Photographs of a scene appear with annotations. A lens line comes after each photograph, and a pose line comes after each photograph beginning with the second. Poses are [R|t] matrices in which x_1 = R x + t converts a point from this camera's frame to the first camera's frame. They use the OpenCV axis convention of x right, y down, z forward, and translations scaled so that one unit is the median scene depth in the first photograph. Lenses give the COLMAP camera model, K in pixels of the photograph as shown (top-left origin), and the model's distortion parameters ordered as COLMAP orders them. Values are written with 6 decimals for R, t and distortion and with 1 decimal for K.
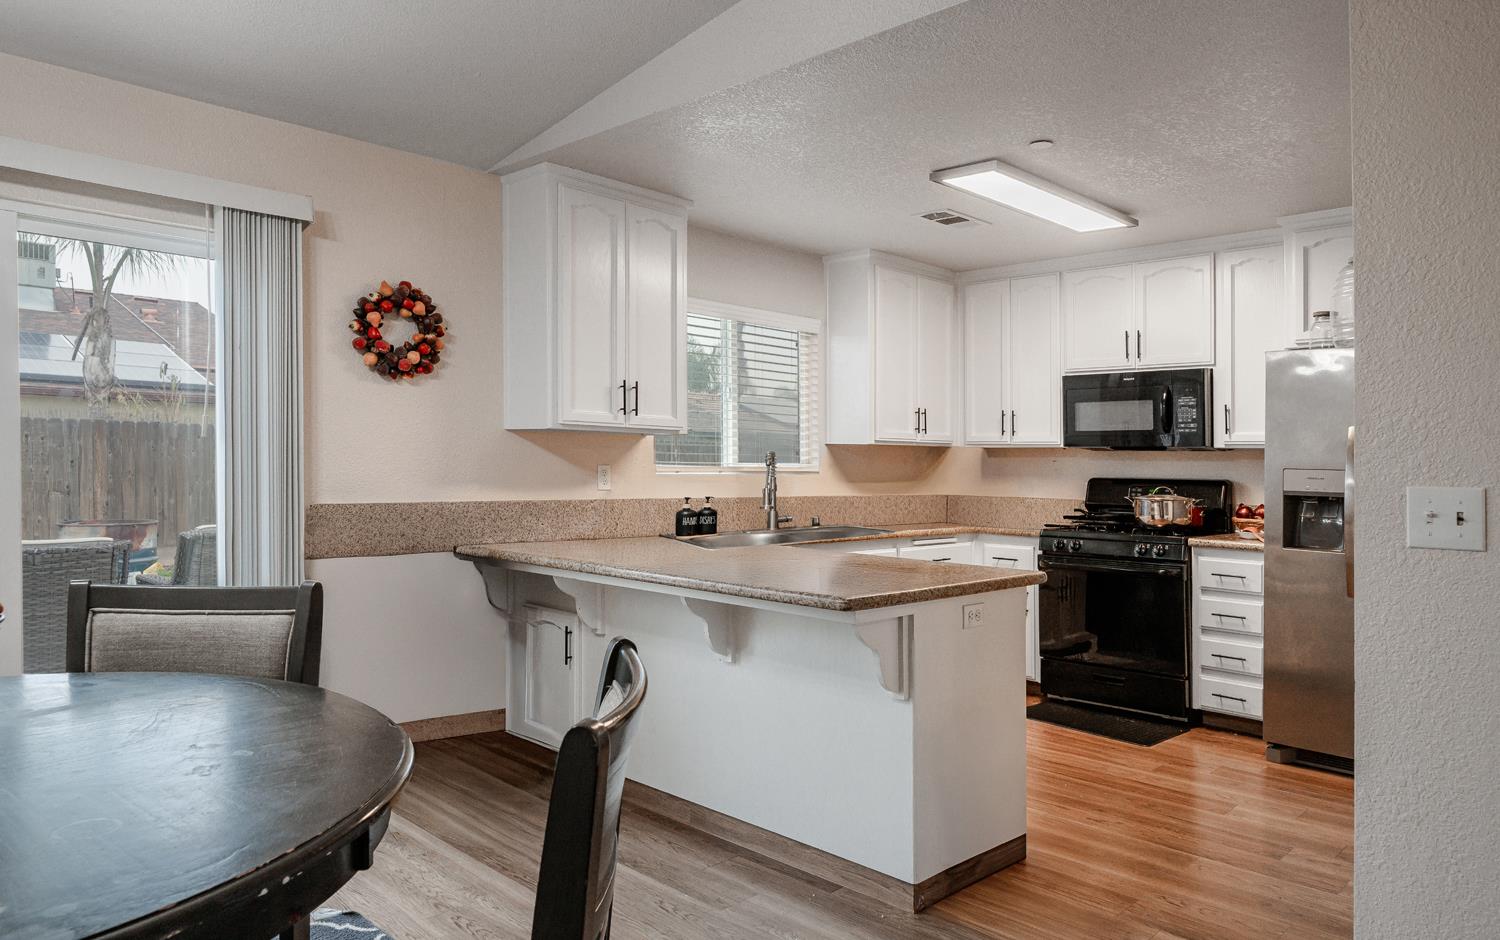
lens RADIAL K [[1020.4, 0, 757.6], [0, 1020.4, 462.8], [0, 0, 1]] dist [0.018325, 0.001080]
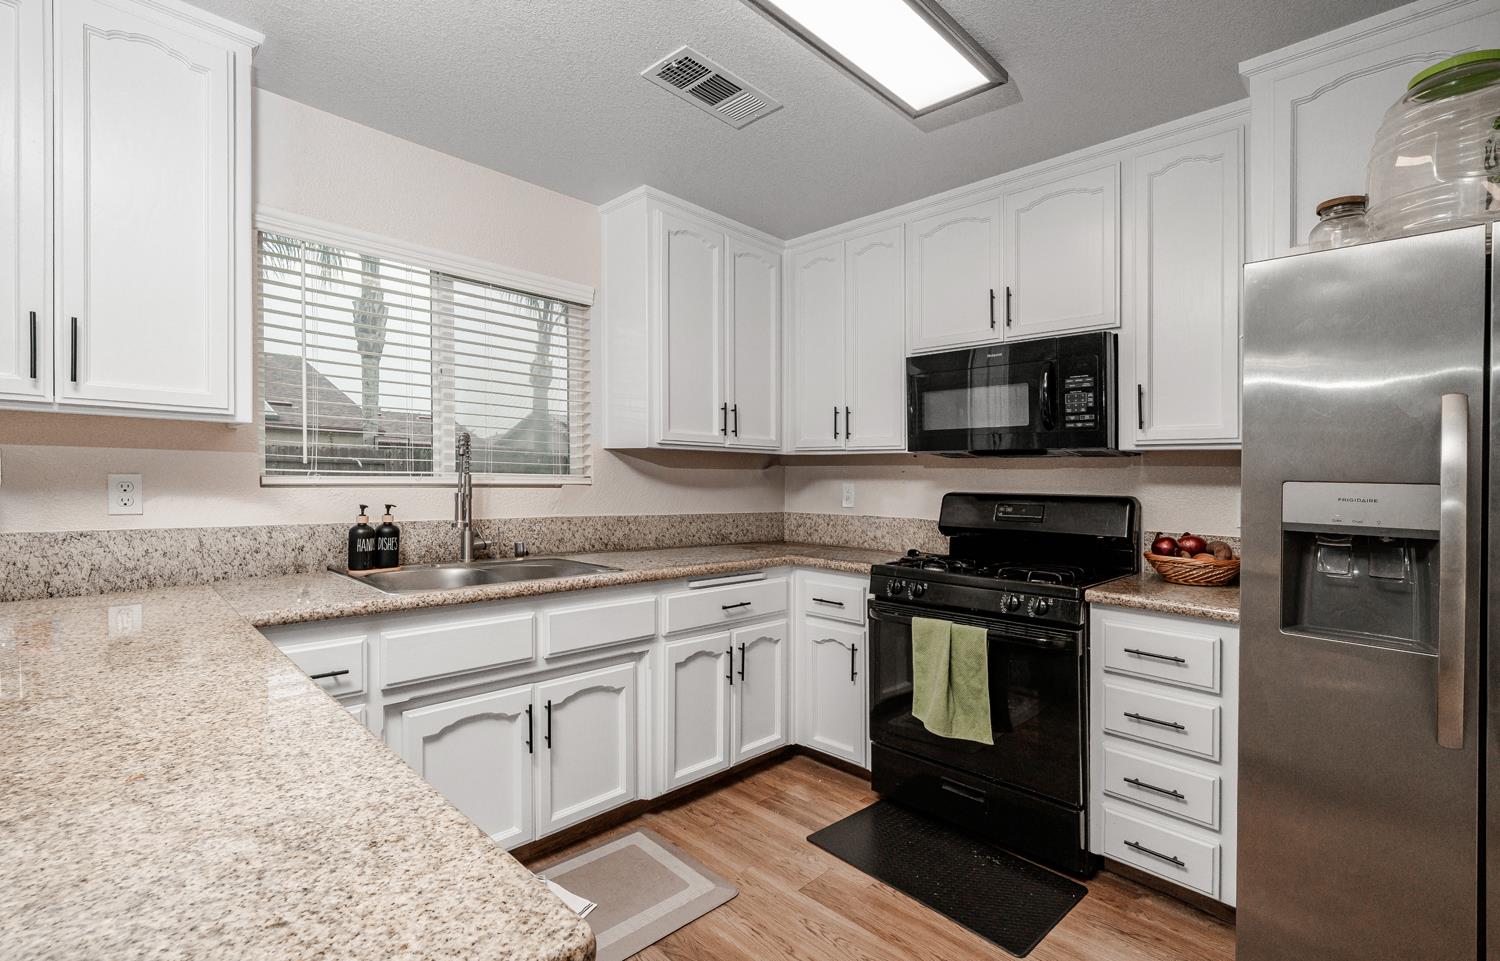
lens RADIAL K [[666.2, 0, 750.0], [0, 666.2, 480.5], [0, 0, 1]] dist [0.001410, 0.001062]
pose [[0.999880, 0.002057, -0.015324, 0.206445], [-0.002011, 0.999993, 0.003029, 0.004428], [0.015330, -0.002997, 0.999878, 0.550677]]
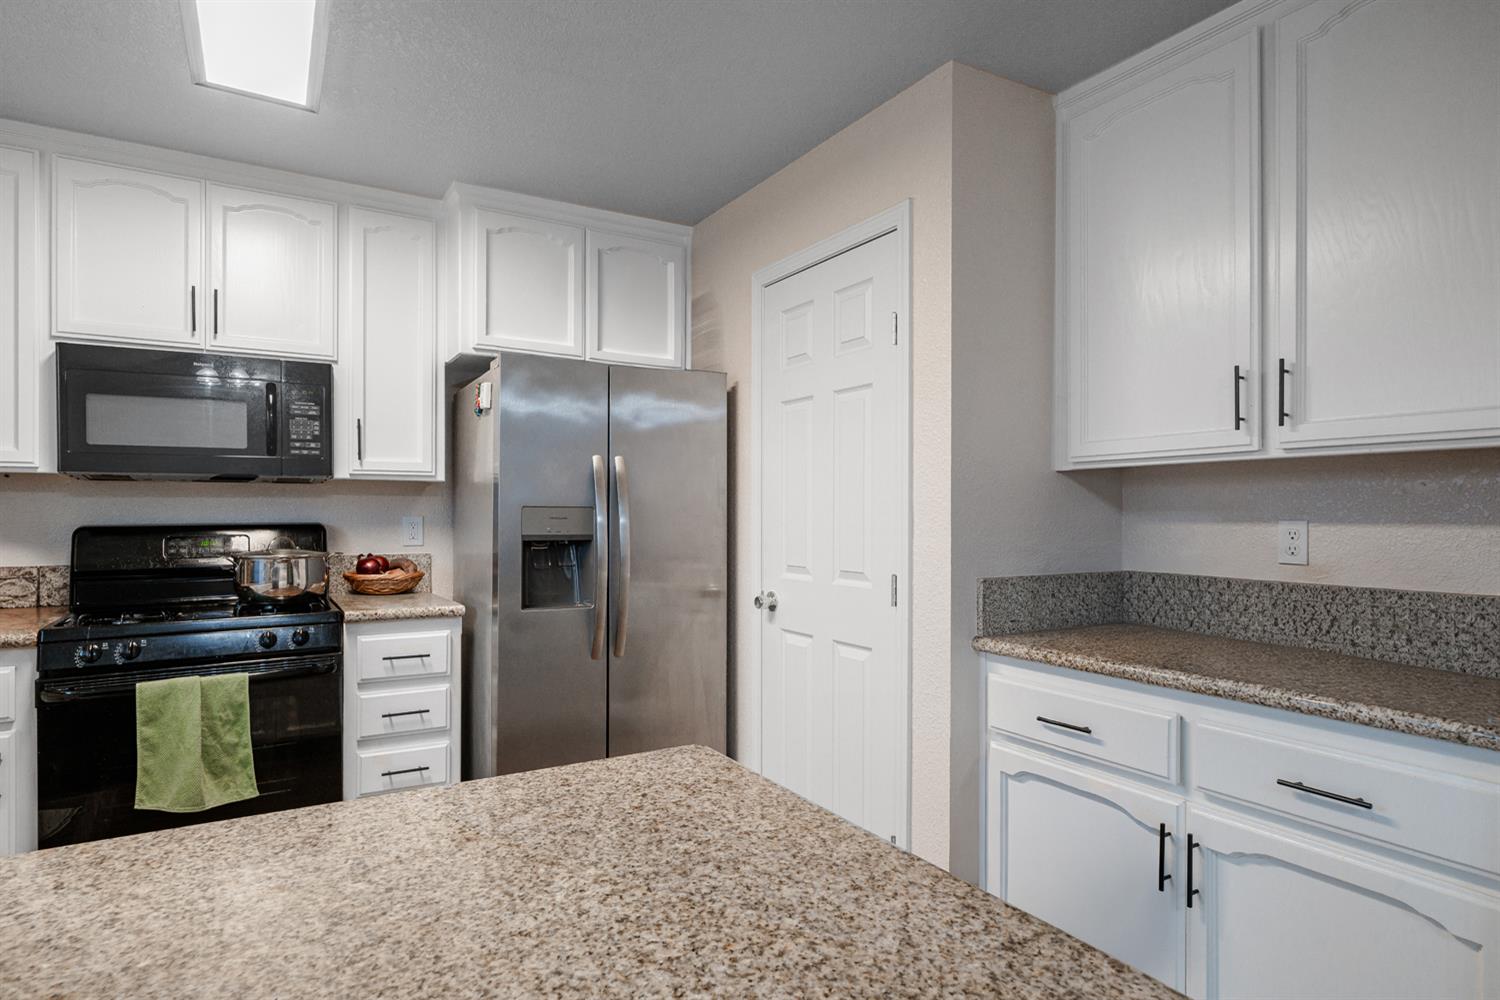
lens RADIAL K [[830.8, 0, 750.0], [0, 830.8, 500.0], [0, 0, 1]] dist [0.003534, 0.001091]
pose [[0.251862, -0.003670, 0.967756, -0.039768], [0.005580, 0.999982, 0.002340, 0.000445], [-0.967747, 0.004810, 0.251878, 0.573091]]
